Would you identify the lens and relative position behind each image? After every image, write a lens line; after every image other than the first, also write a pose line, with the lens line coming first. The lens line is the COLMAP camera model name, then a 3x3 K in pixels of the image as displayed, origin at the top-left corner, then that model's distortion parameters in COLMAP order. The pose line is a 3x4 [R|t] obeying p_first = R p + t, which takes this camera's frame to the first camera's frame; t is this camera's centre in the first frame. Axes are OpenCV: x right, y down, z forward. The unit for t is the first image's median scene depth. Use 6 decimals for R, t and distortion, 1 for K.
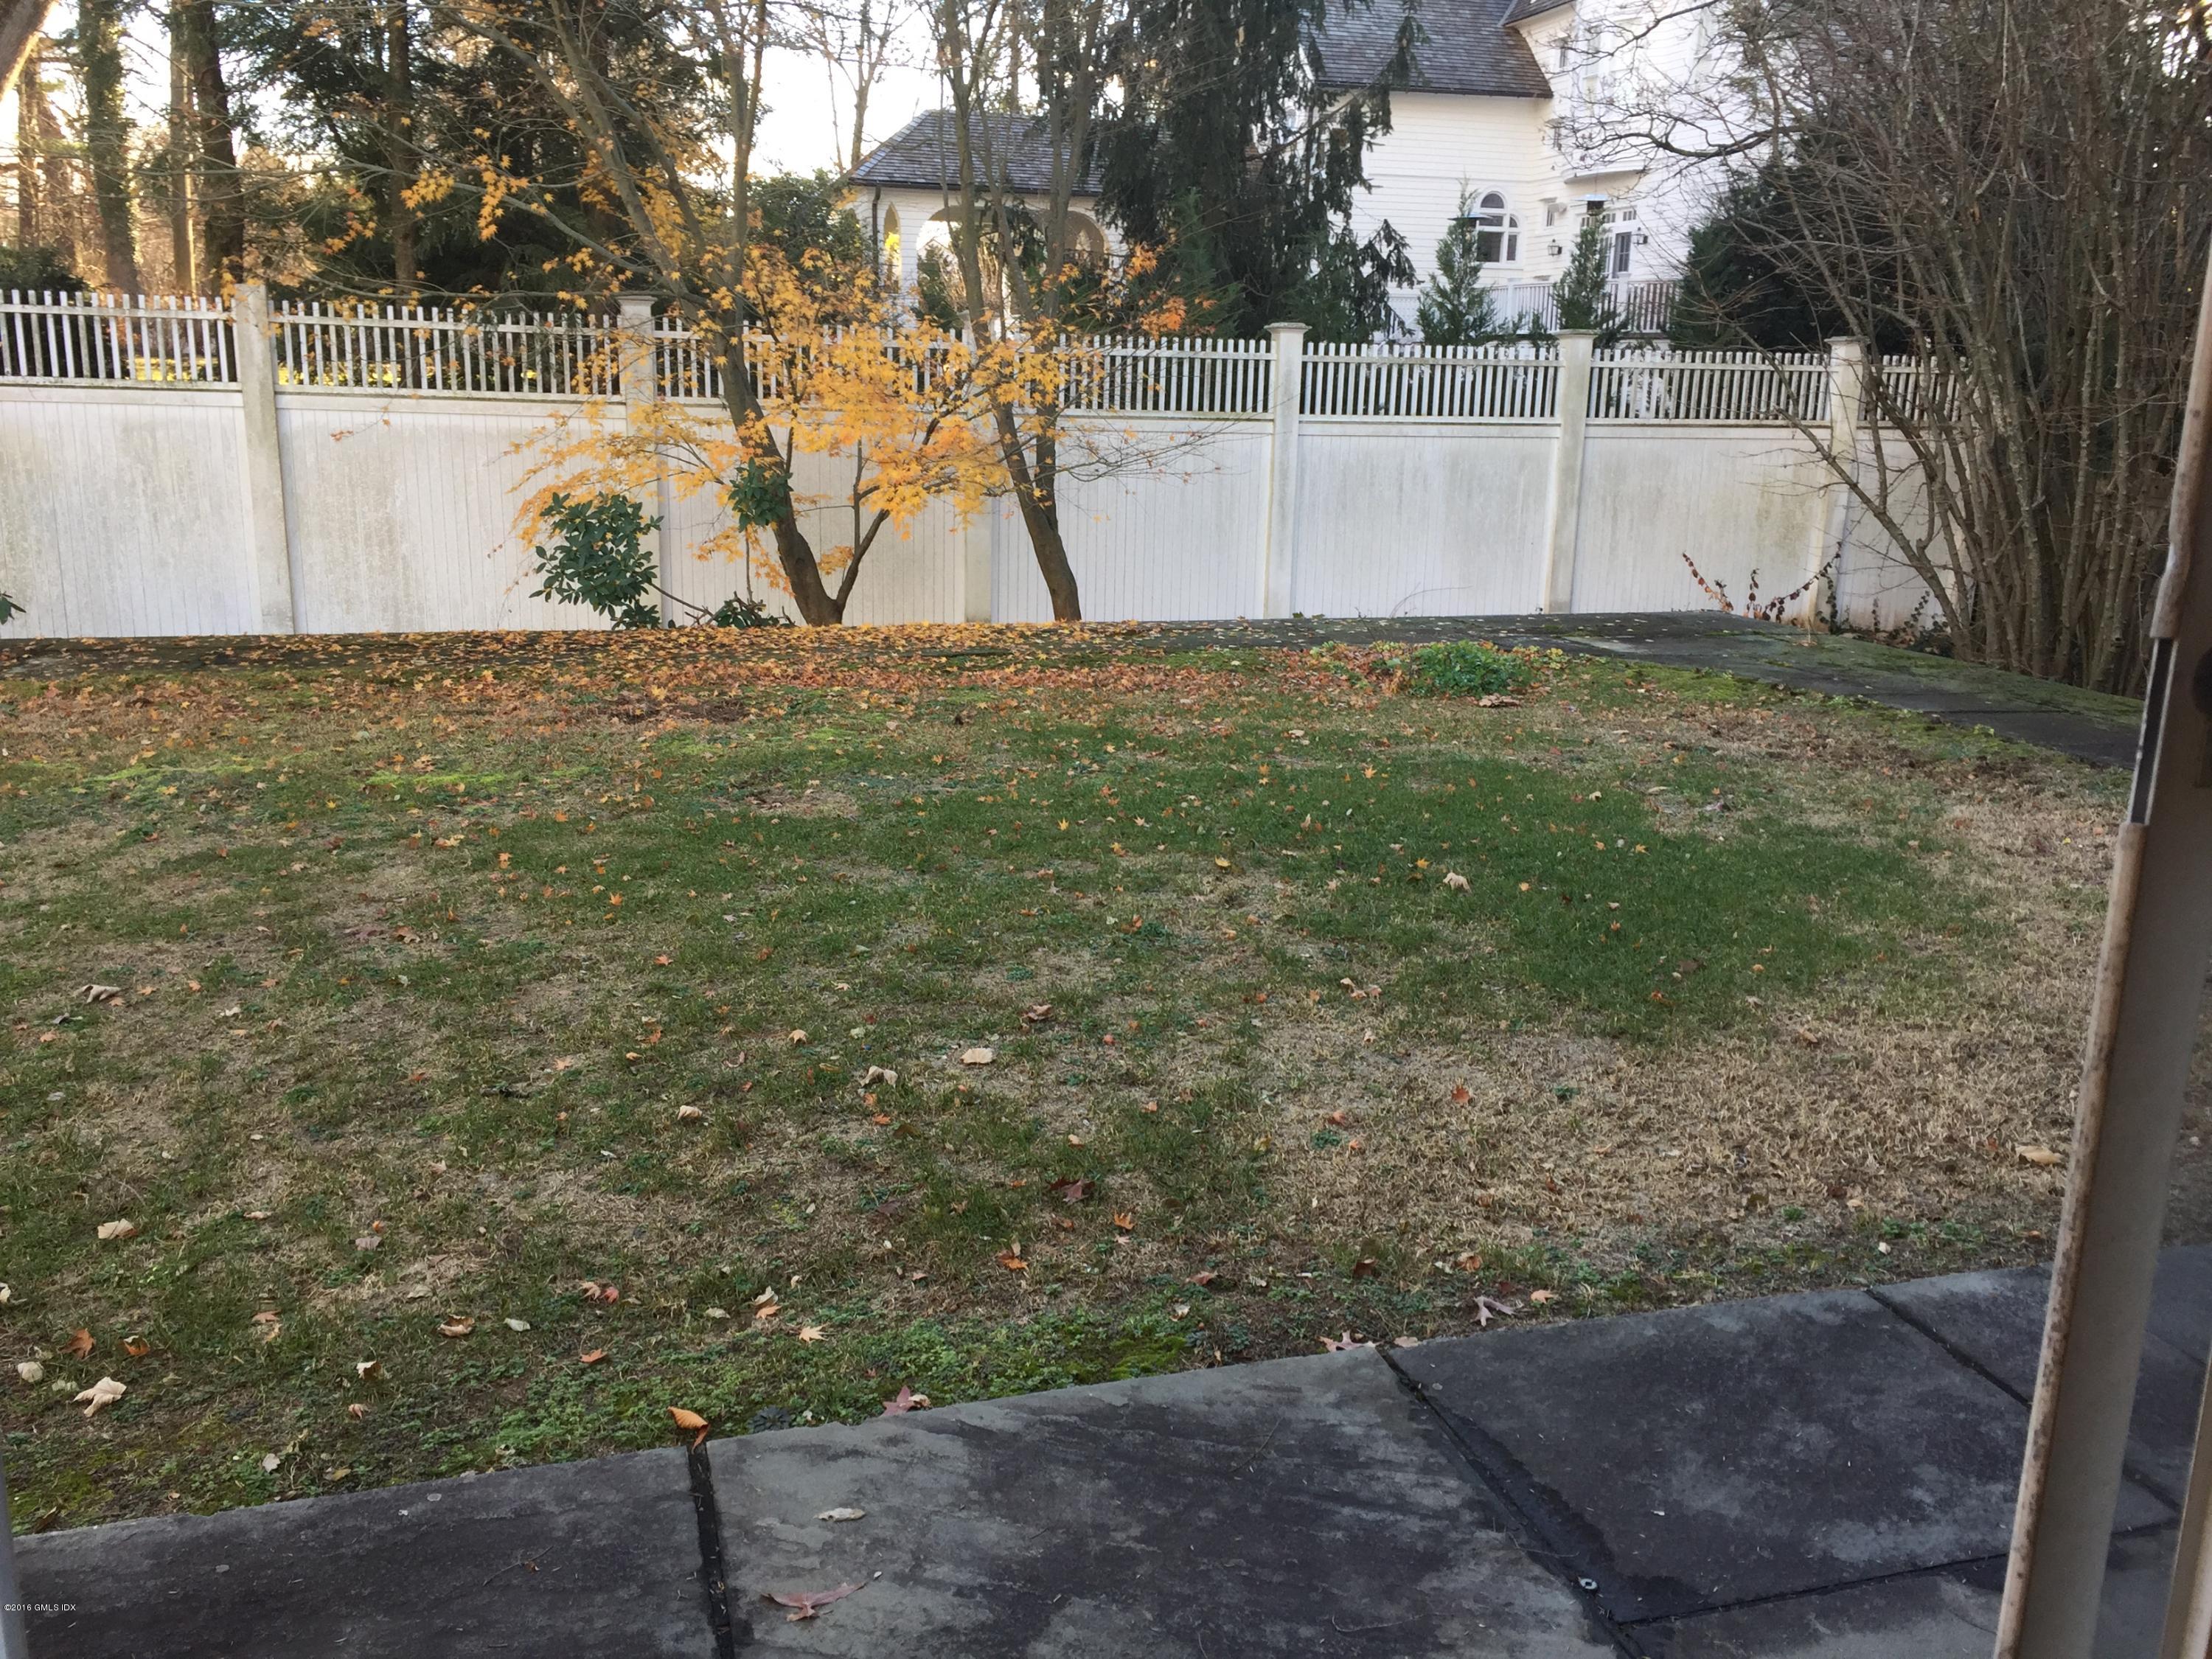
lens RADIAL K [[1887.0, 0, 1105.3], [0, 1887.0, 818.1], [0, 0, 1]] dist [0.078200, -0.083136]
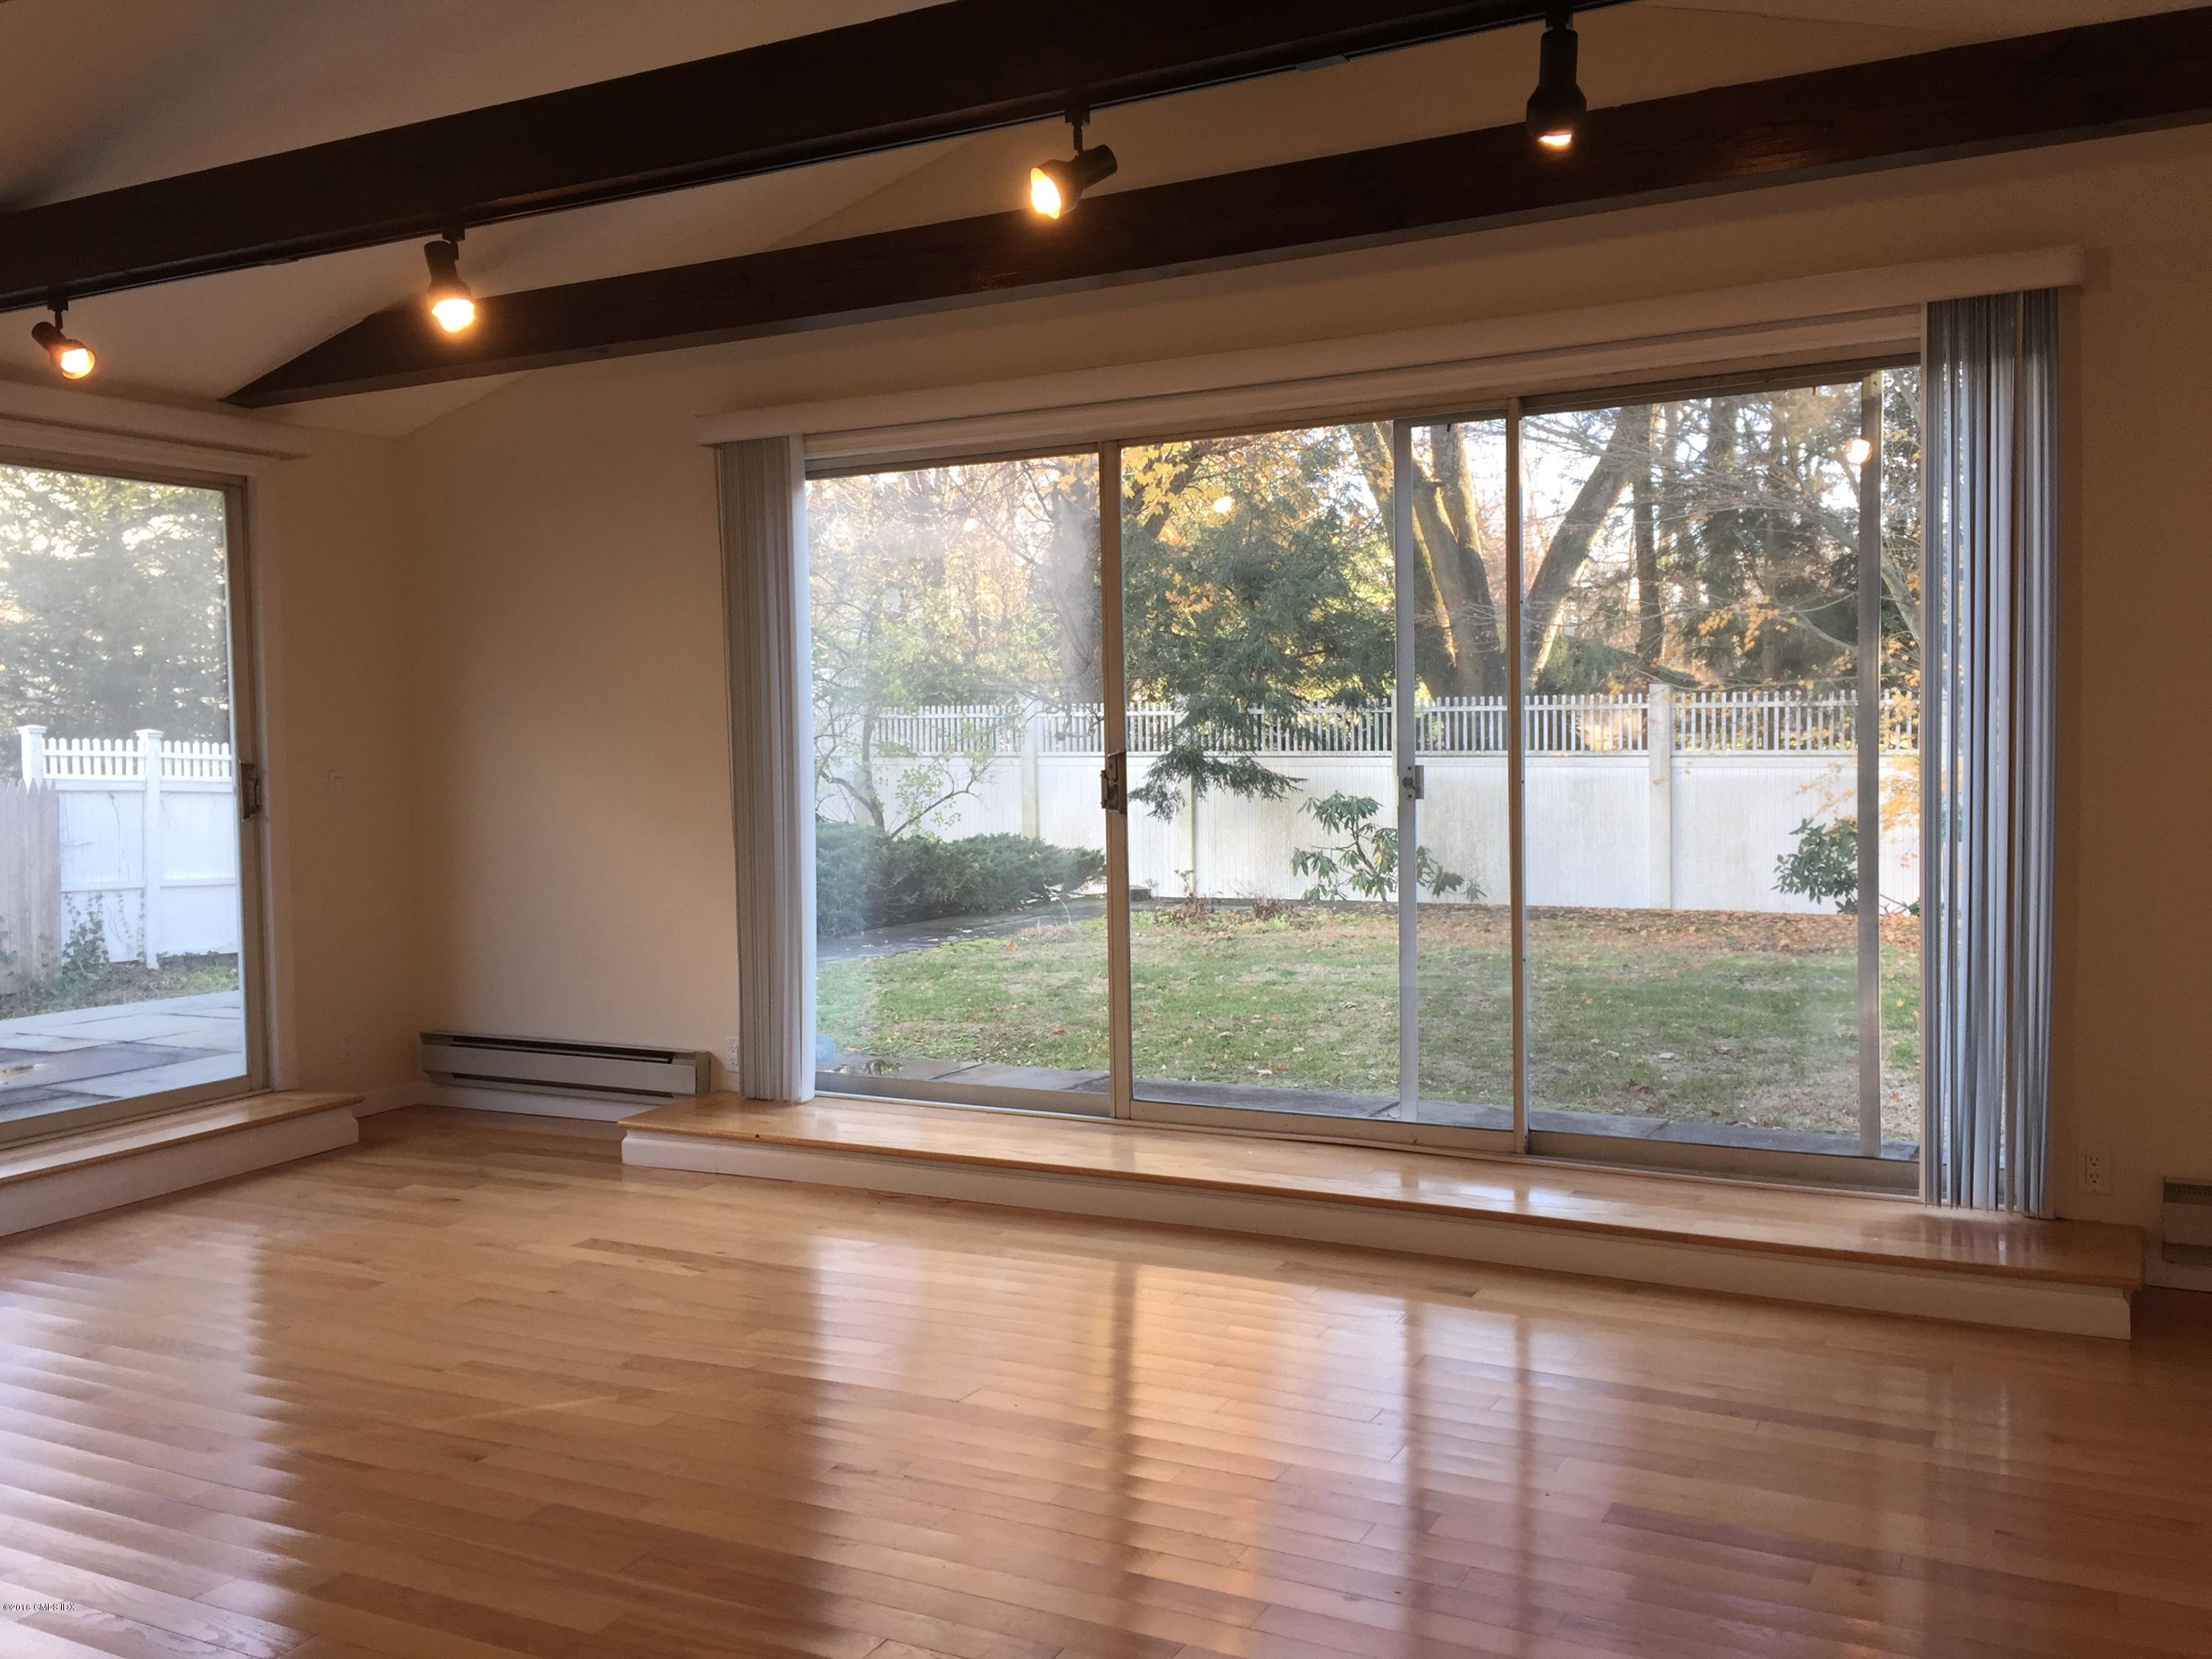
lens RADIAL K [[1887.0, 0, 1100.4], [0, 1887.0, 835.2], [0, 0, 1]] dist [0.078200, -0.083136]
pose [[0.696306, 0.005356, -0.717725, 0.370018], [-0.133389, 0.983517, -0.122069, 0.084099], [0.705241, 0.180734, 0.685544, -0.334463]]
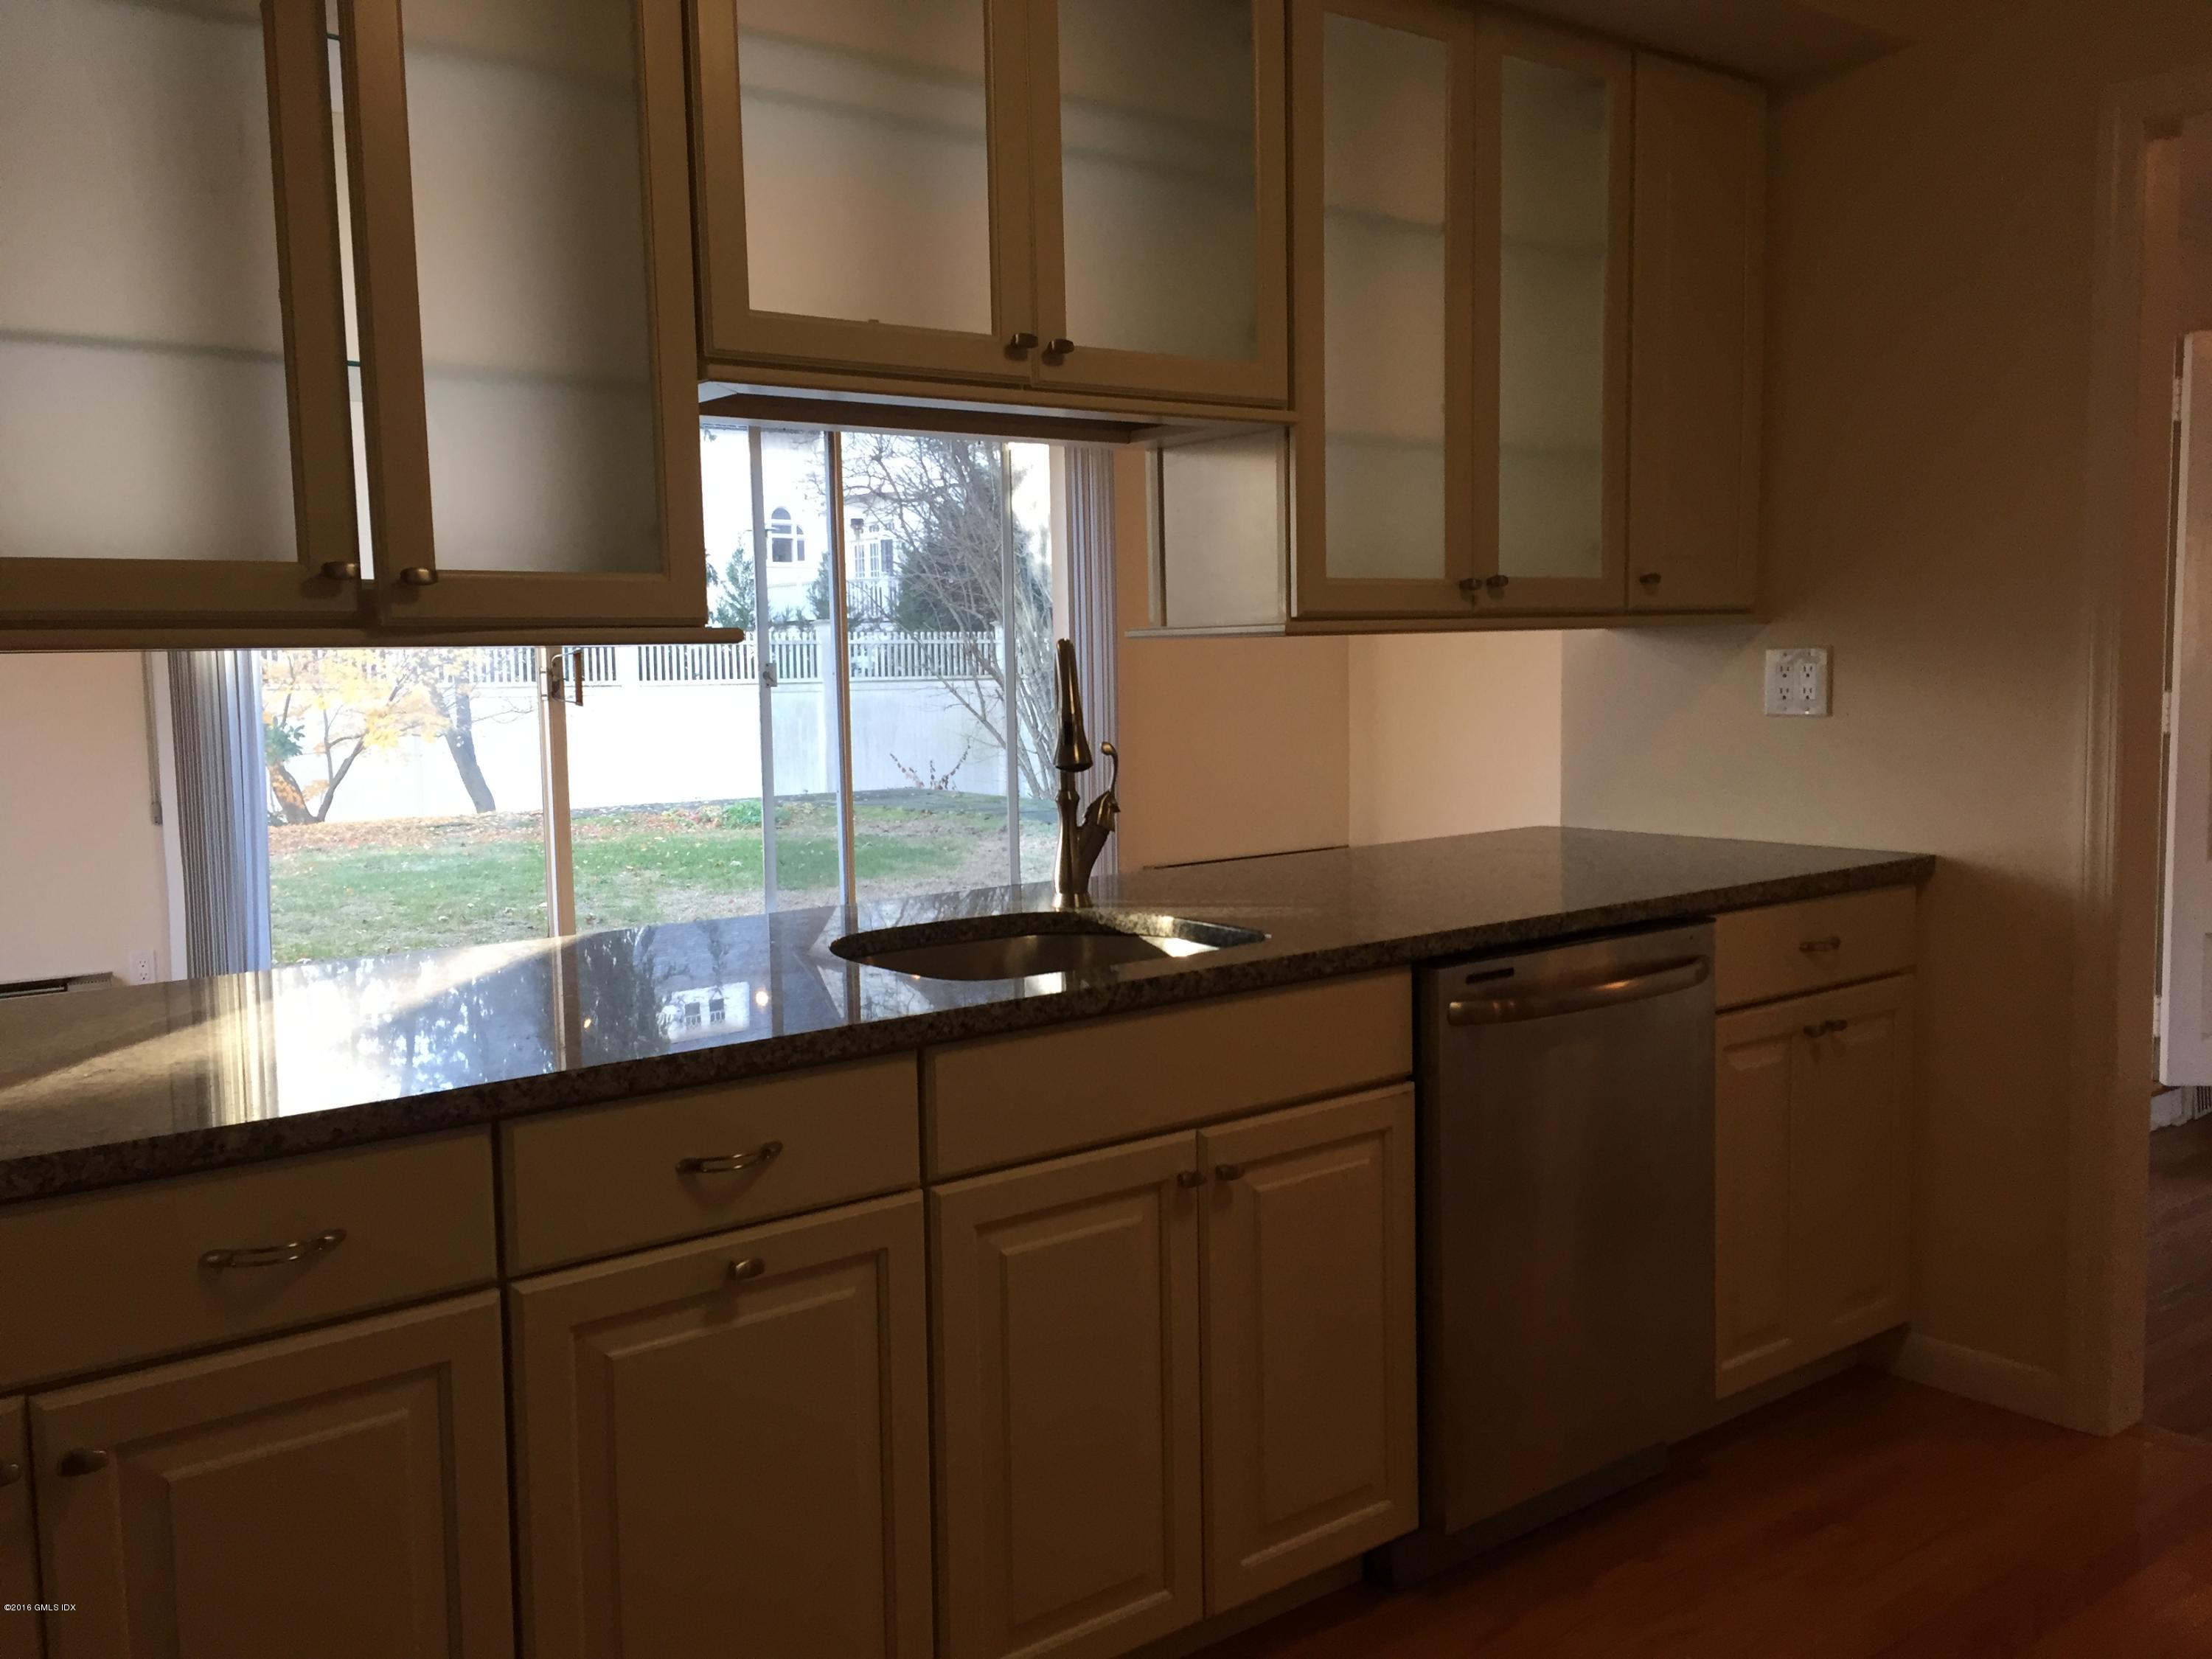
lens RADIAL K [[1887.0, 0, 1102.0], [0, 1887.0, 841.8], [0, 0, 1]] dist [0.078200, -0.083136]
pose [[0.940565, -0.068239, 0.332688, -0.078544], [0.111242, 0.987467, -0.111959, 0.156015], [-0.320878, 0.142314, 0.936368, -0.640778]]
